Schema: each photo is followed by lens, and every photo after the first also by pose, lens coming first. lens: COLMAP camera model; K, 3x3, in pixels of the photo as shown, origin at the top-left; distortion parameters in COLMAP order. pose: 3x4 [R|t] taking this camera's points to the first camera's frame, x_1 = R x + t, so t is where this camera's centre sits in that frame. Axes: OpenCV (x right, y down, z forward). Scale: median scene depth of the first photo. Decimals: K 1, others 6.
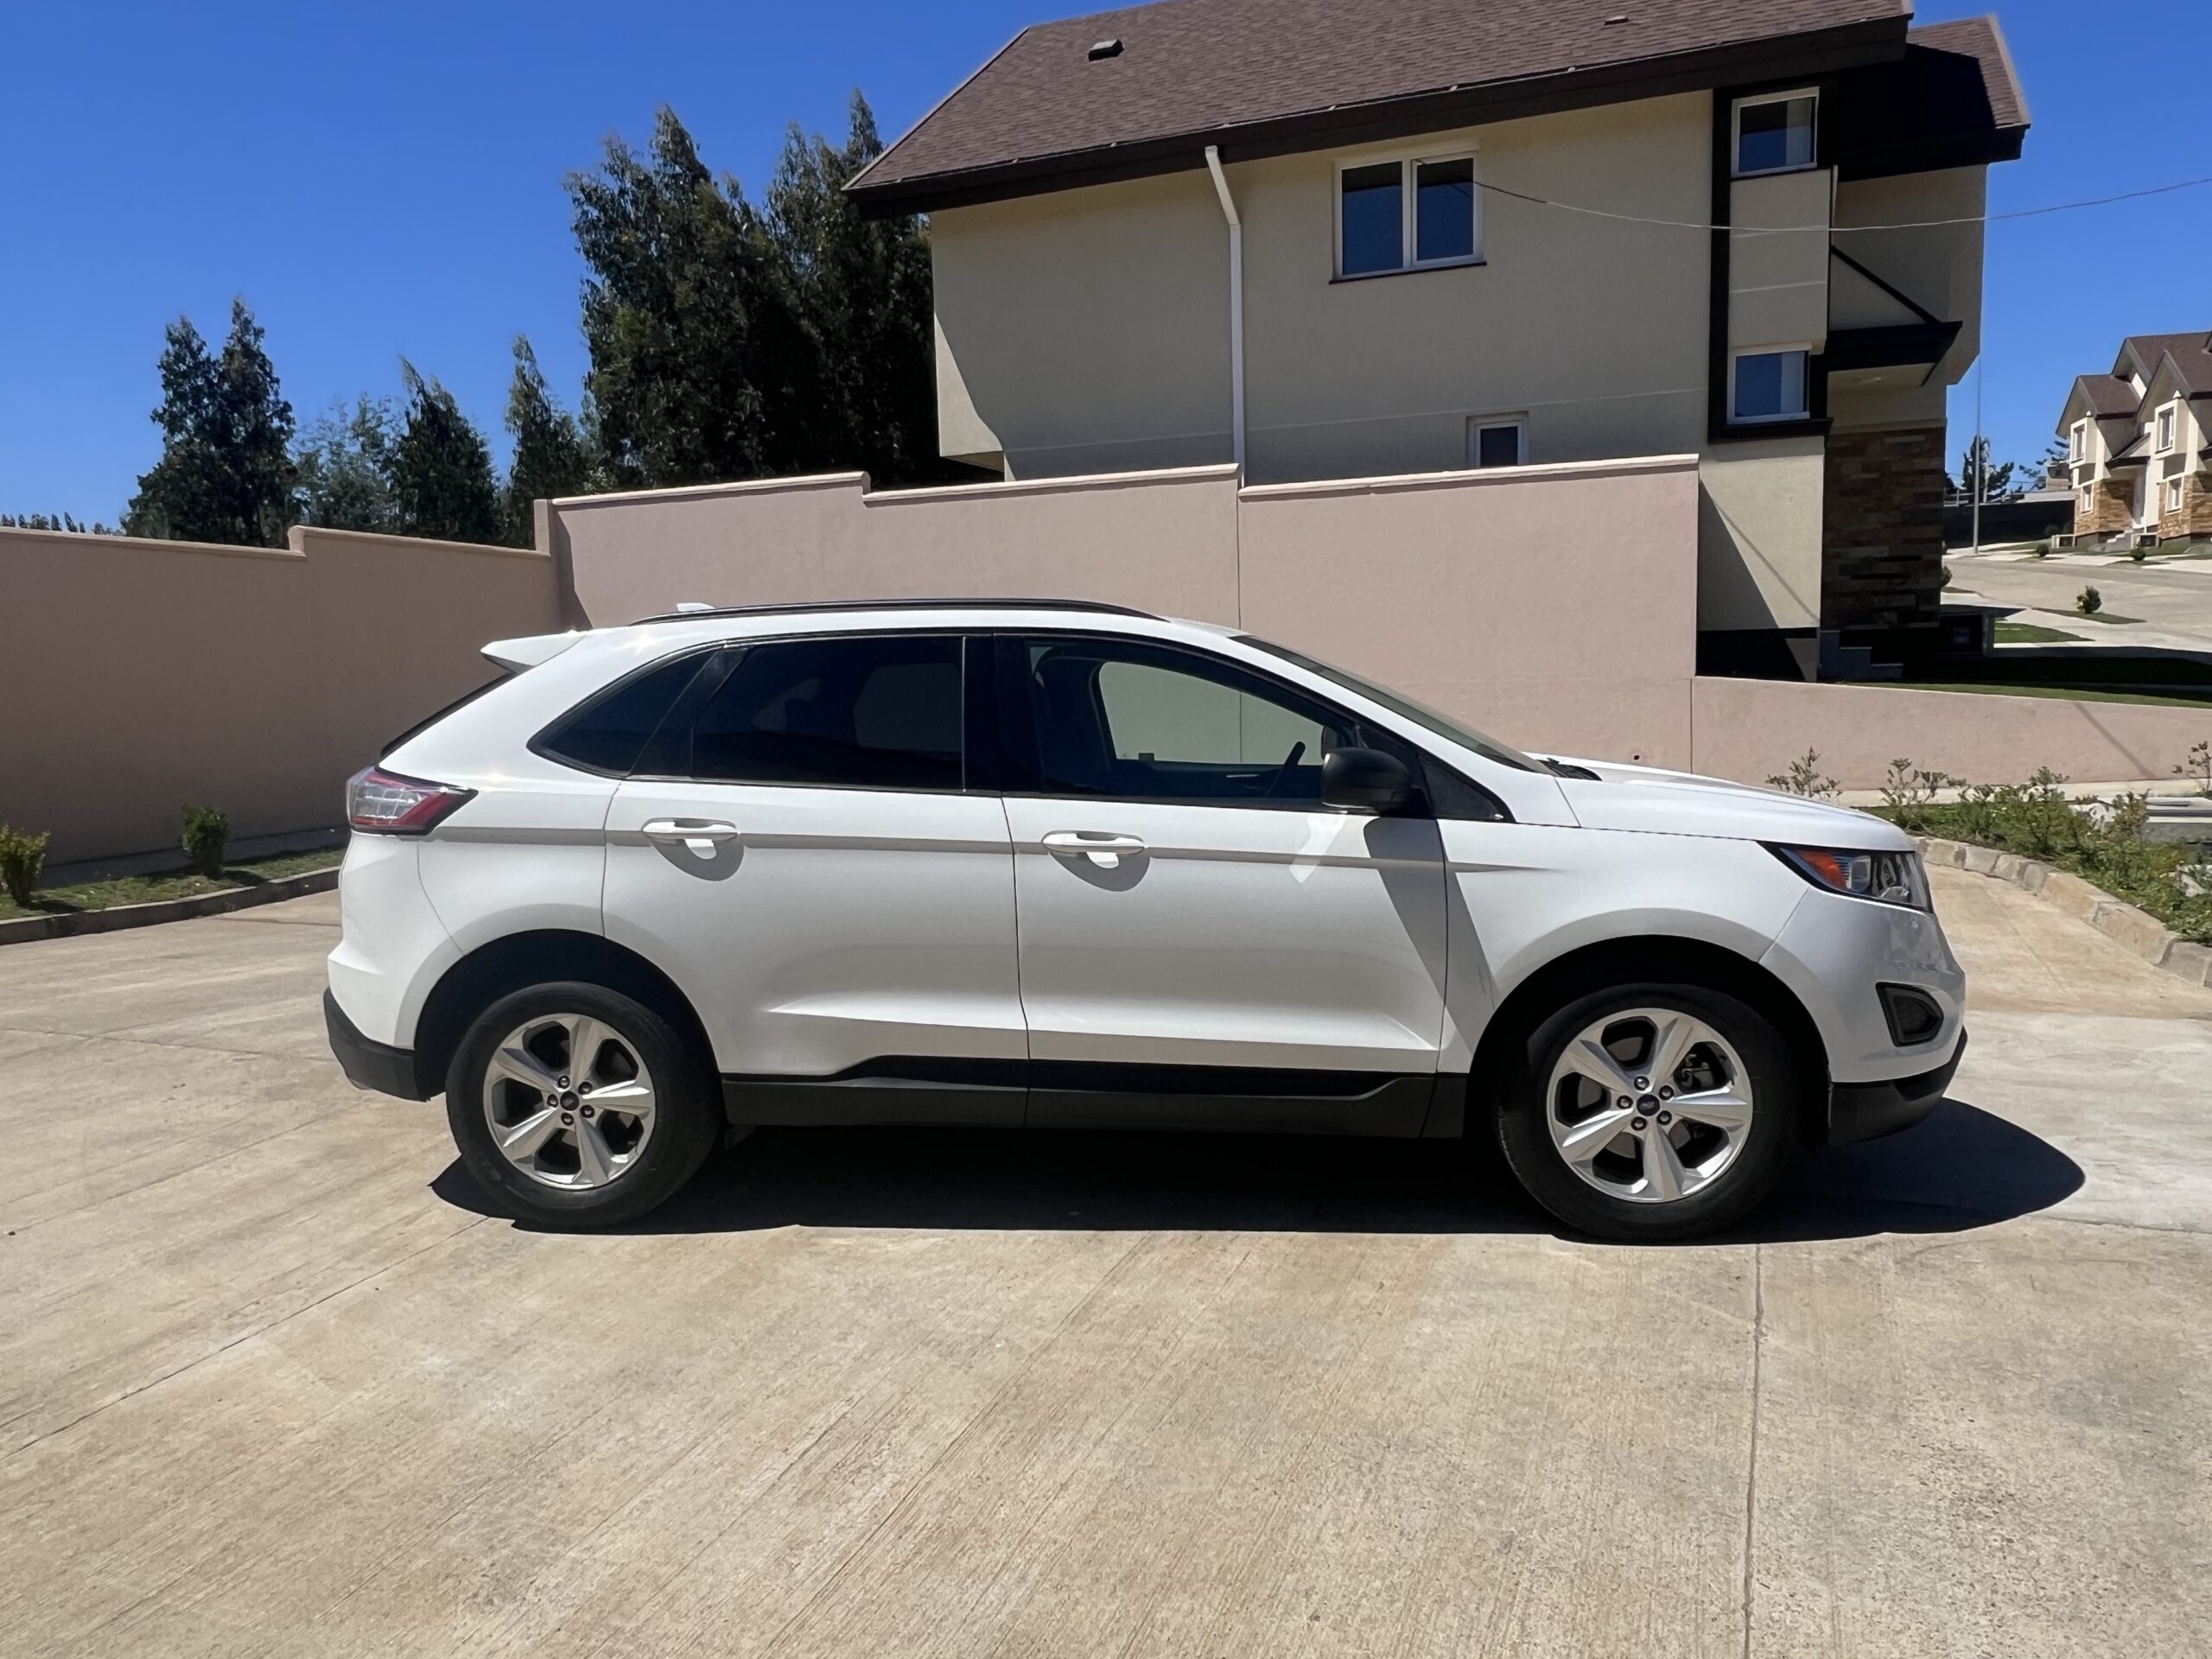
lens RADIAL K [[1607.7, 0, 1086.2], [0, 1607.7, 846.8], [0, 0, 1]] dist [-0.000128, -0.001951]
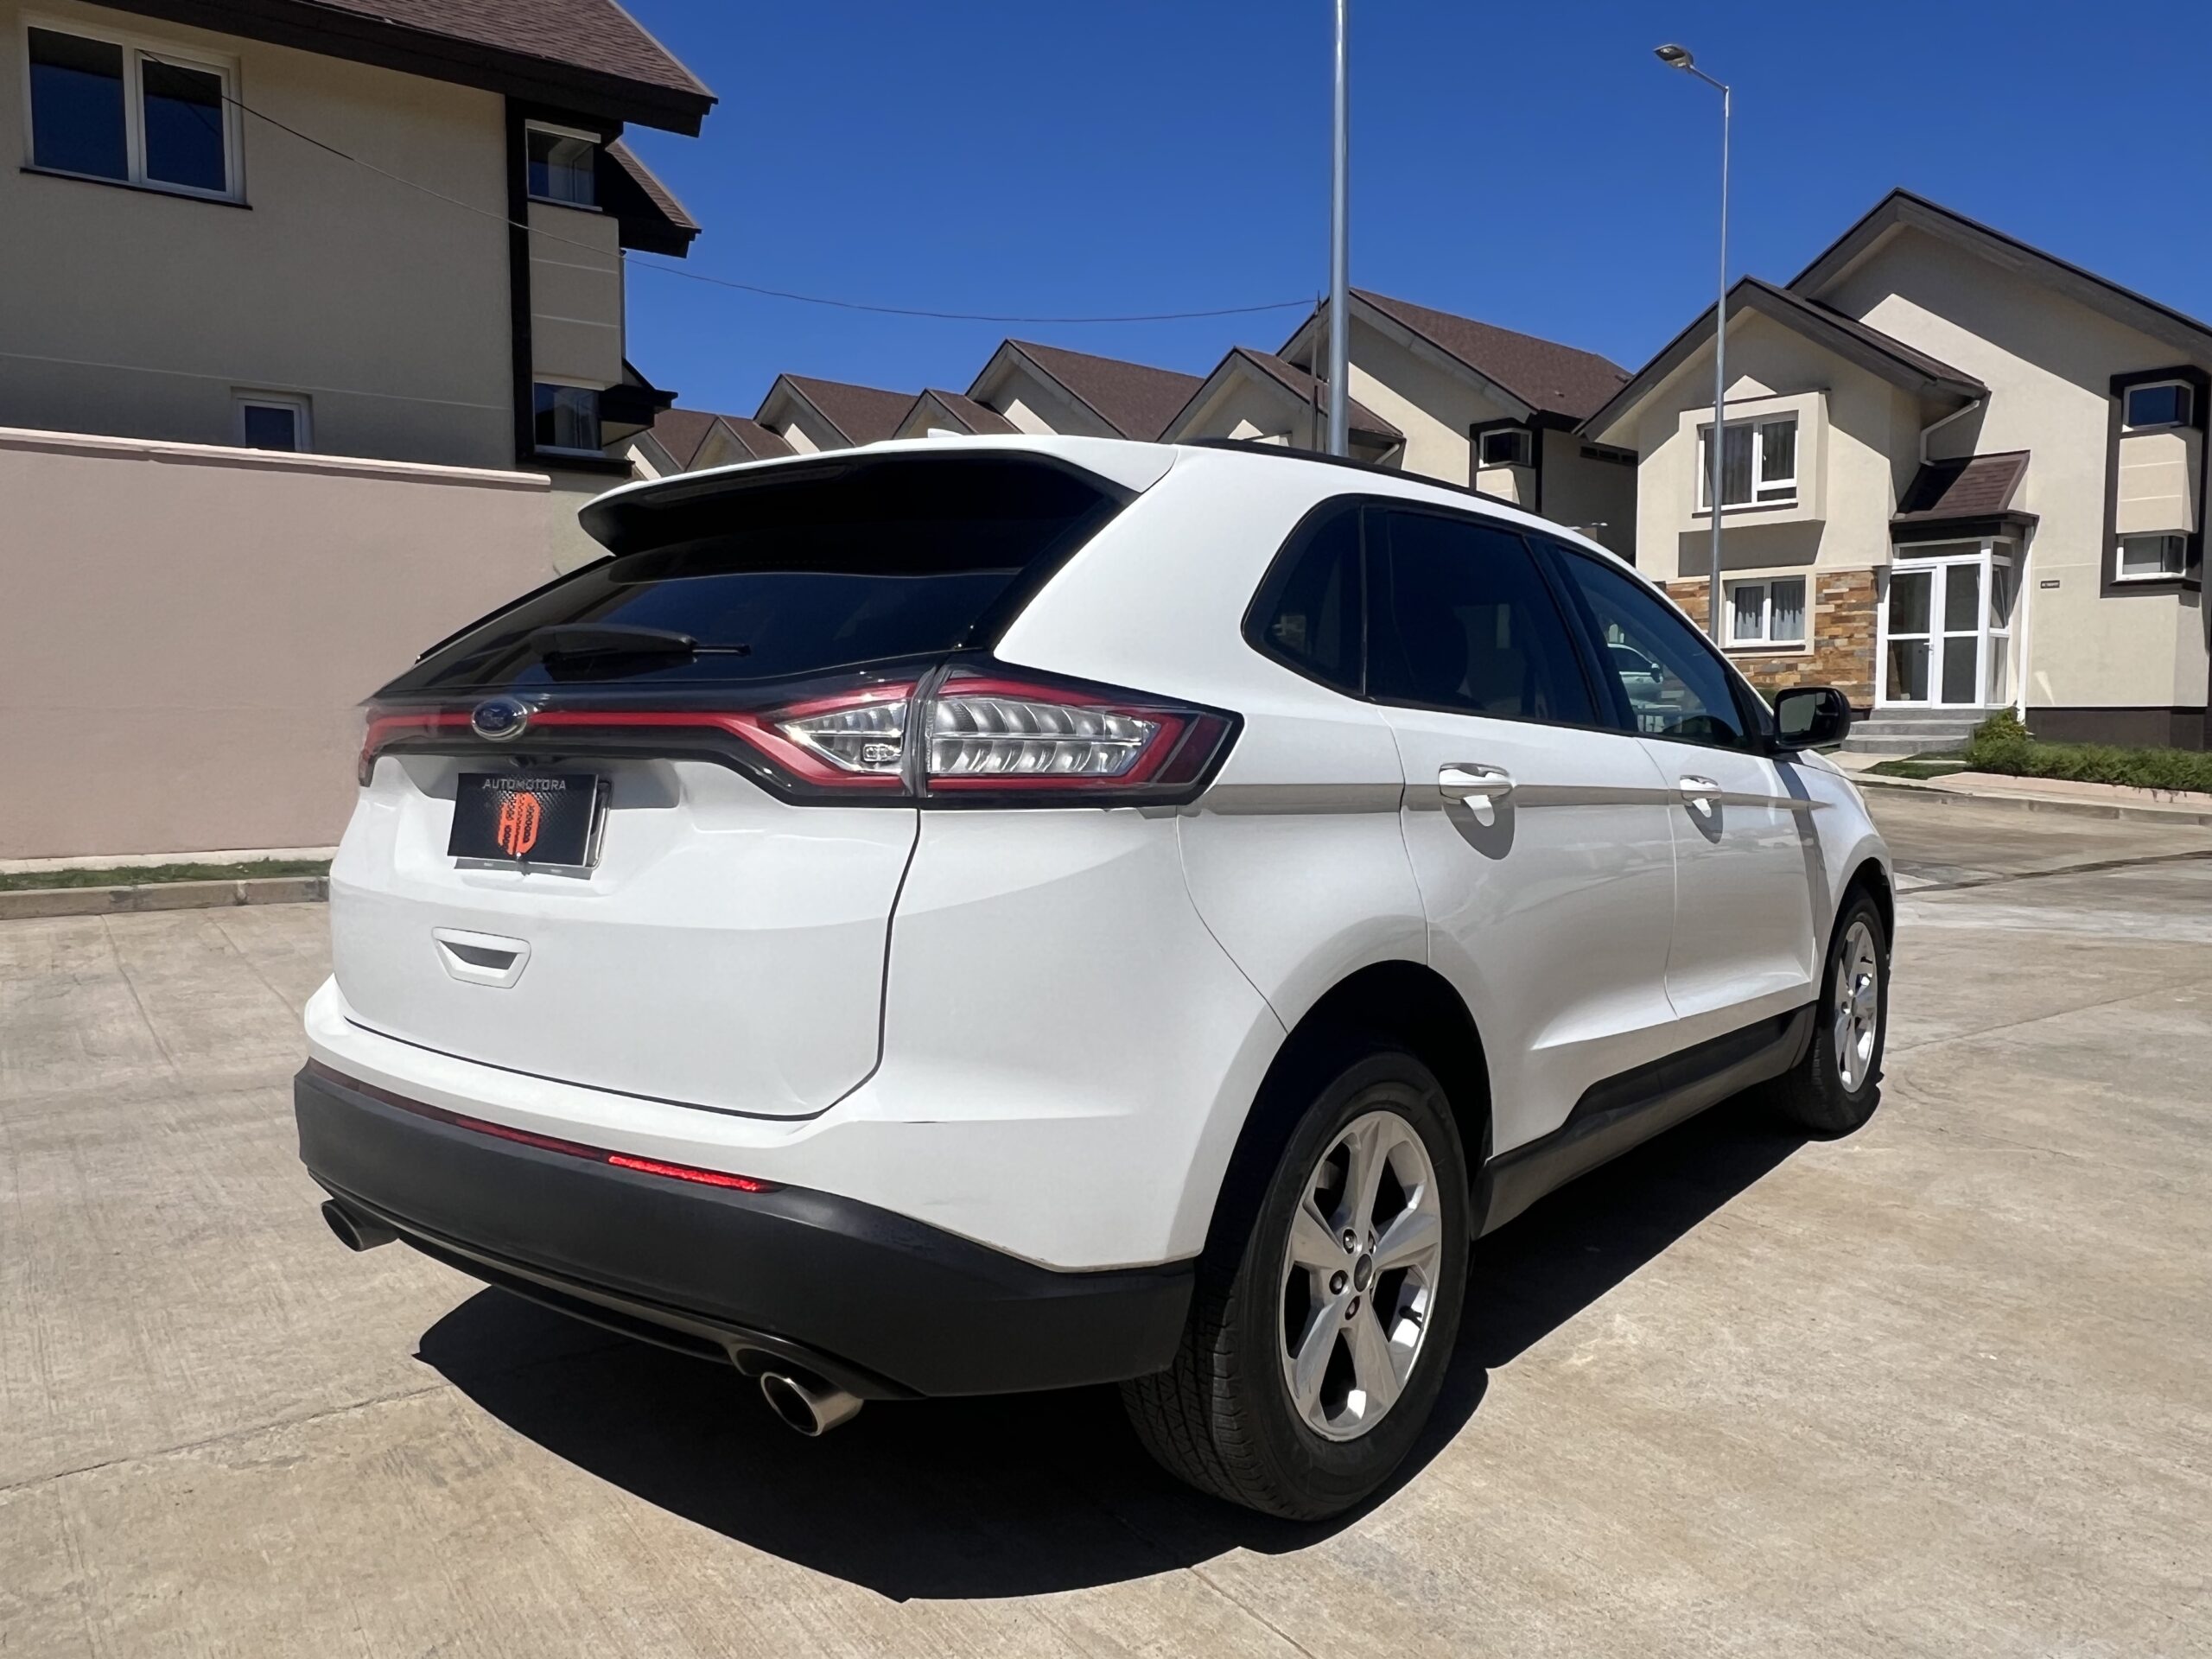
lens RADIAL K [[1607.7, 0, 1094.8], [0, 1607.7, 826.4], [0, 0, 1]] dist [-0.000128, -0.001951]
pose [[0.523522, -0.028760, 0.851527, -0.863955], [0.078411, 0.996815, -0.014540, 0.004714], [-0.848396, 0.074382, 0.524110, 0.795189]]
